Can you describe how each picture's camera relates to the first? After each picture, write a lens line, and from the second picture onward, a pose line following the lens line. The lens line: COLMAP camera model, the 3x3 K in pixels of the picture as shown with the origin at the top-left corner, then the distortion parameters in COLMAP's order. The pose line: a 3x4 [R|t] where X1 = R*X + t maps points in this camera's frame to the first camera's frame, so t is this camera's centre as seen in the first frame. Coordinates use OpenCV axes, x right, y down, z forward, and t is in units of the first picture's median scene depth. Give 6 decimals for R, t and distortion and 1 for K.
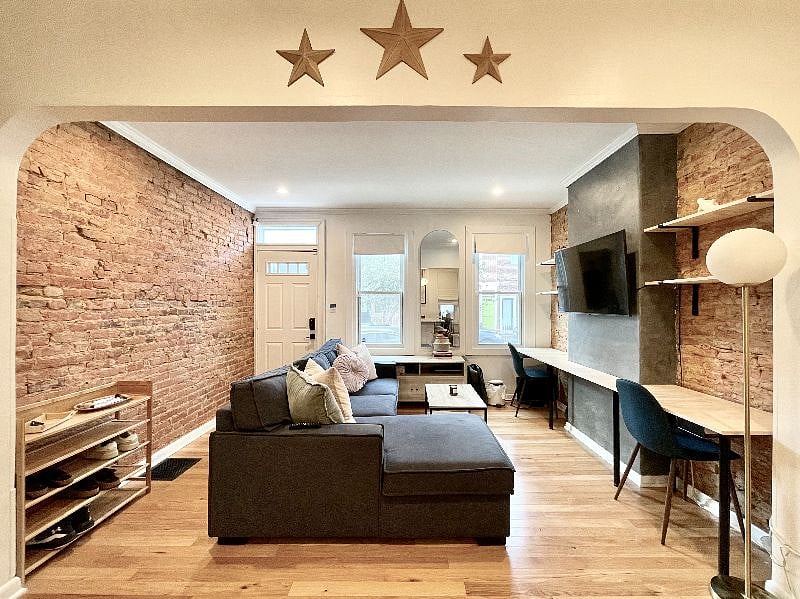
lens RADIAL K [[319.8, 0, 396.3], [0, 319.8, 304.9], [0, 0, 1]] dist [0.000288, -0.000794]
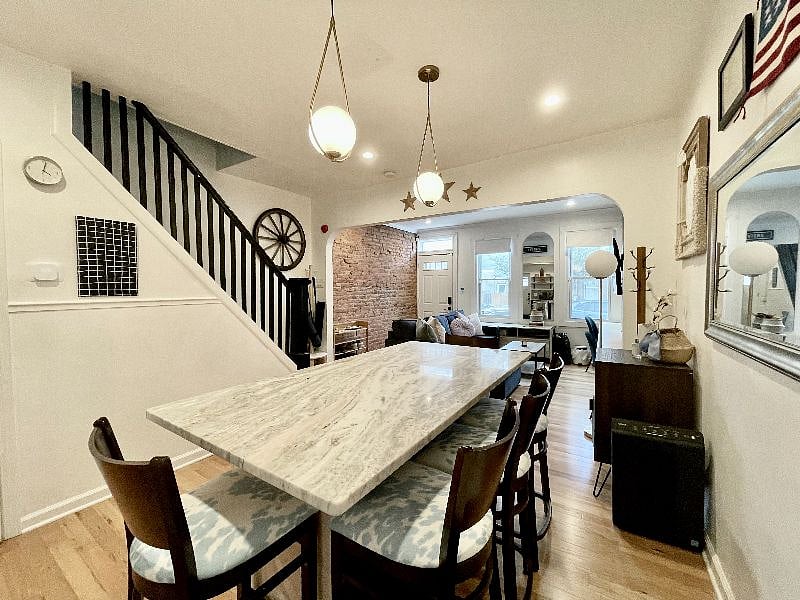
lens RADIAL K [[319.8, 0, 403.2], [0, 319.8, 299.8], [0, 0, 1]] dist [0.000288, -0.000794]
pose [[0.852785, 0.012178, -0.522119, 0.386179], [0.007723, 0.999325, 0.035922, -0.002539], [0.522204, -0.034666, 0.852116, -0.487515]]
